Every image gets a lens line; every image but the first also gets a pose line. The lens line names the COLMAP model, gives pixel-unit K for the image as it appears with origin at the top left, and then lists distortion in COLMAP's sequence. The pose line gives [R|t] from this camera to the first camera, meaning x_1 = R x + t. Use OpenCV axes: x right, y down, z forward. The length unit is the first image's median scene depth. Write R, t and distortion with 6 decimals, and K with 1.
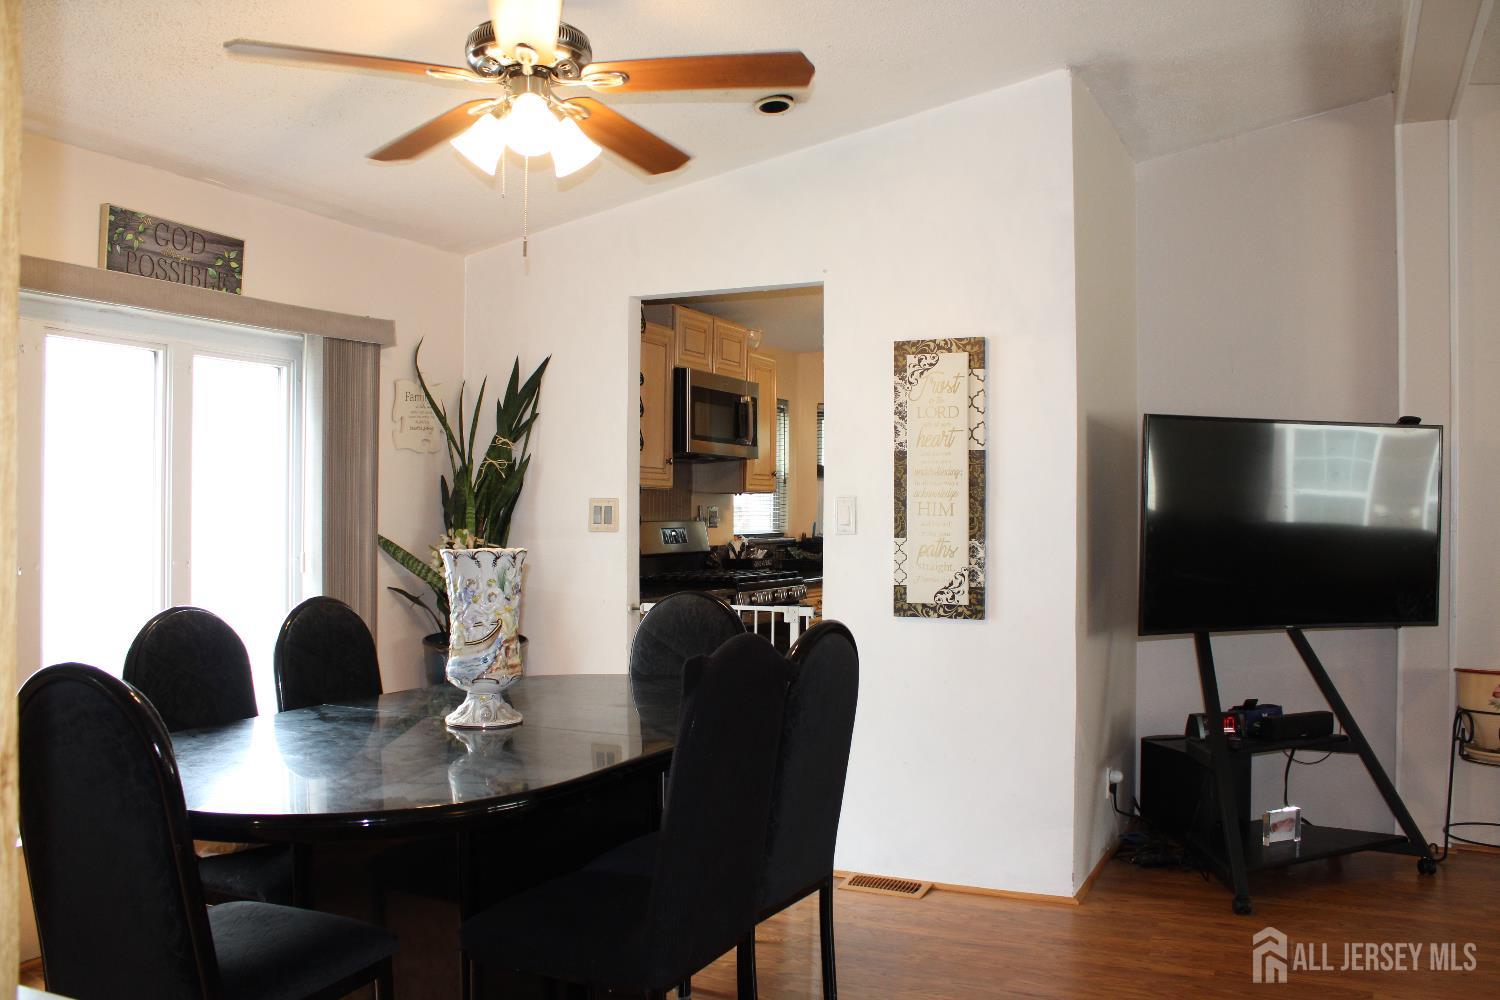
lens RADIAL K [[1249.8, 0, 750.0], [0, 1249.8, 500.0], [0, 0, 1]] dist [-0.159724, 0.133312]
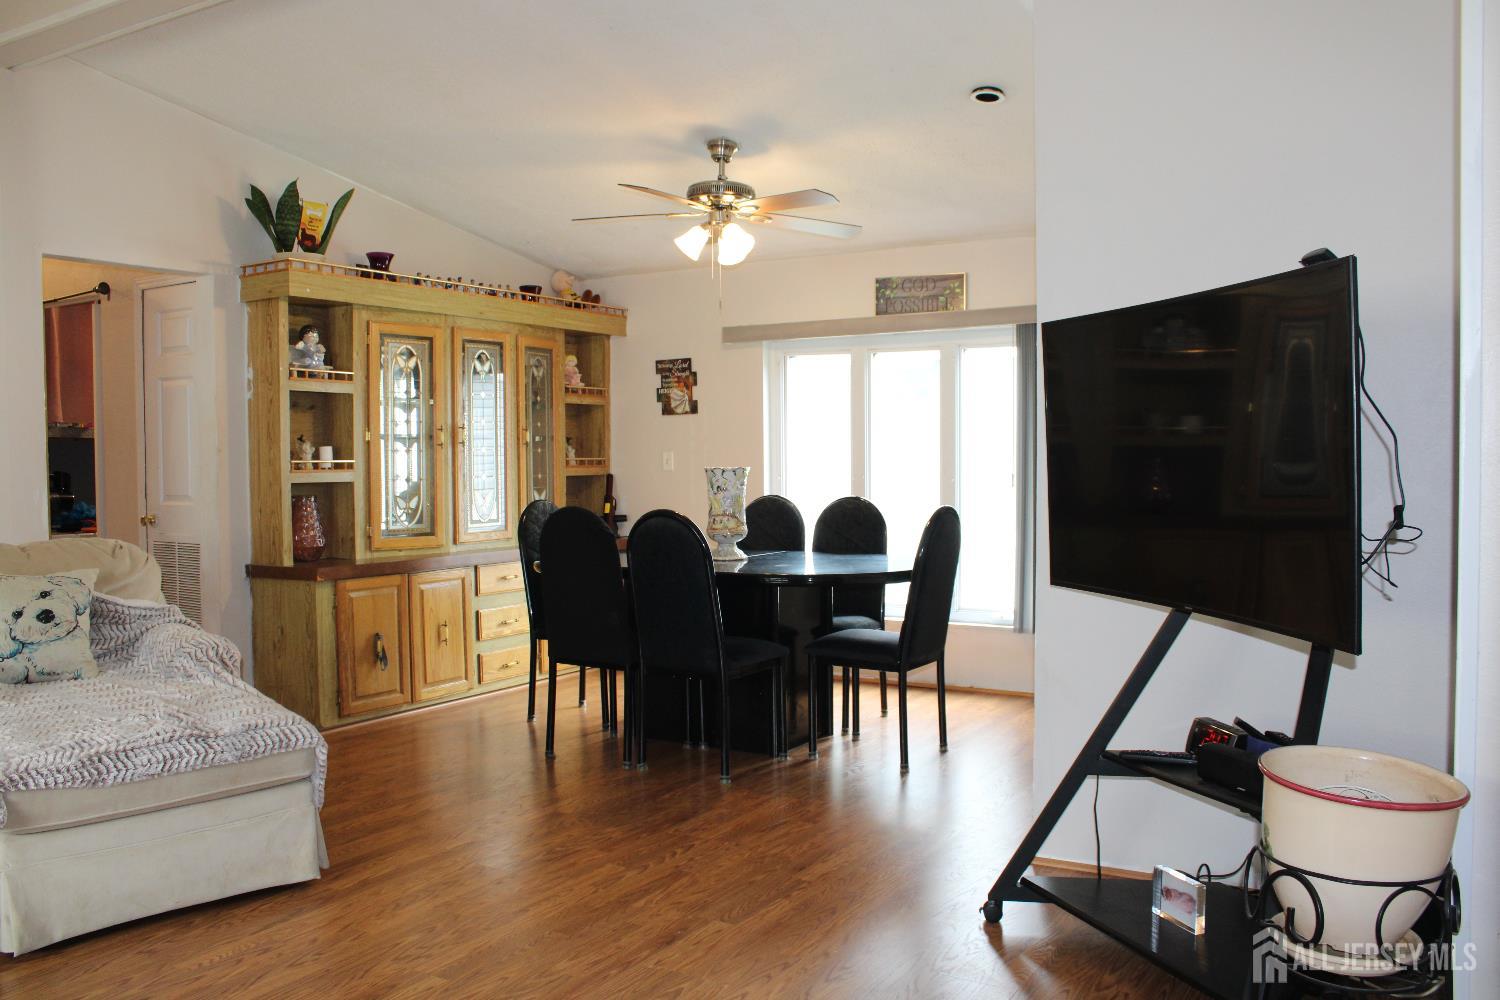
lens RADIAL K [[1249.8, 0, 750.0], [0, 1249.8, 500.0], [0, 0, 1]] dist [-0.159724, 0.133312]
pose [[-0.104712, 0.033222, -0.993947, 1.310315], [0.017490, 0.999349, 0.031560, 0.024426], [0.994349, -0.014080, -0.105225, 0.972094]]
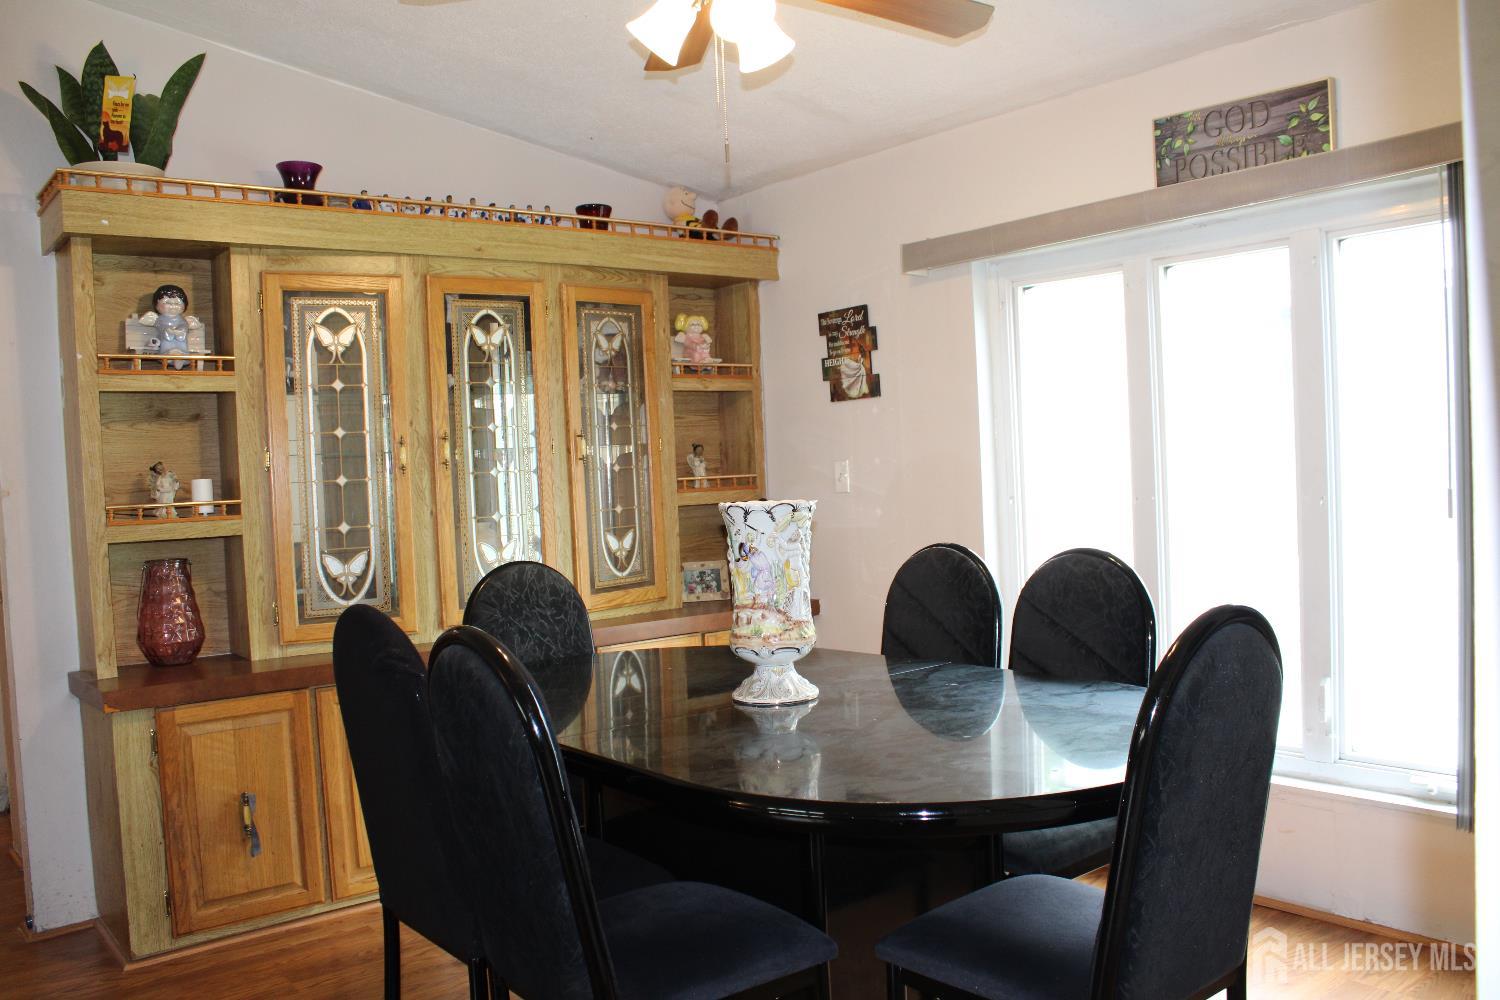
lens RADIAL K [[1249.8, 0, 750.0], [0, 1249.8, 500.0], [0, 0, 1]] dist [-0.159724, 0.133312]
pose [[-0.432308, 0.042077, -0.900744, 0.461558], [0.052259, 0.998401, 0.021557, 0.014651], [0.900210, -0.037753, -0.433816, 1.081775]]
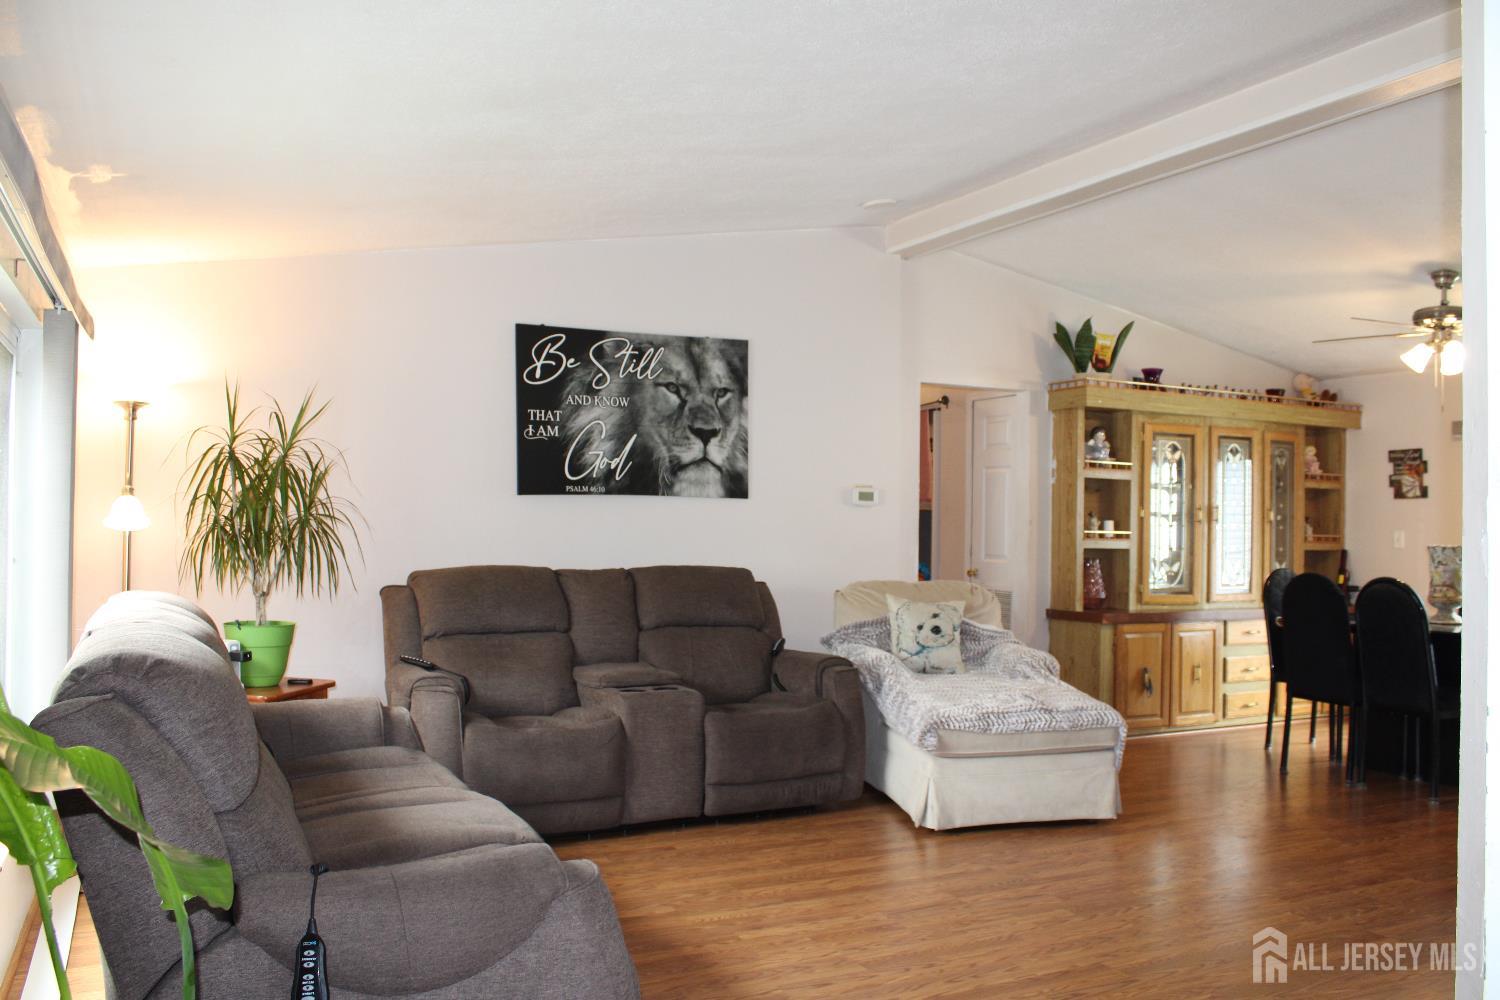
lens RADIAL K [[1249.8, 0, 750.0], [0, 1249.8, 500.0], [0, 0, 1]] dist [-0.159724, 0.133312]
pose [[-0.626158, -0.029318, -0.779145, 1.772074], [-0.010934, 0.999525, -0.028823, 0.027144], [0.779620, -0.009529, -0.626181, 1.084045]]
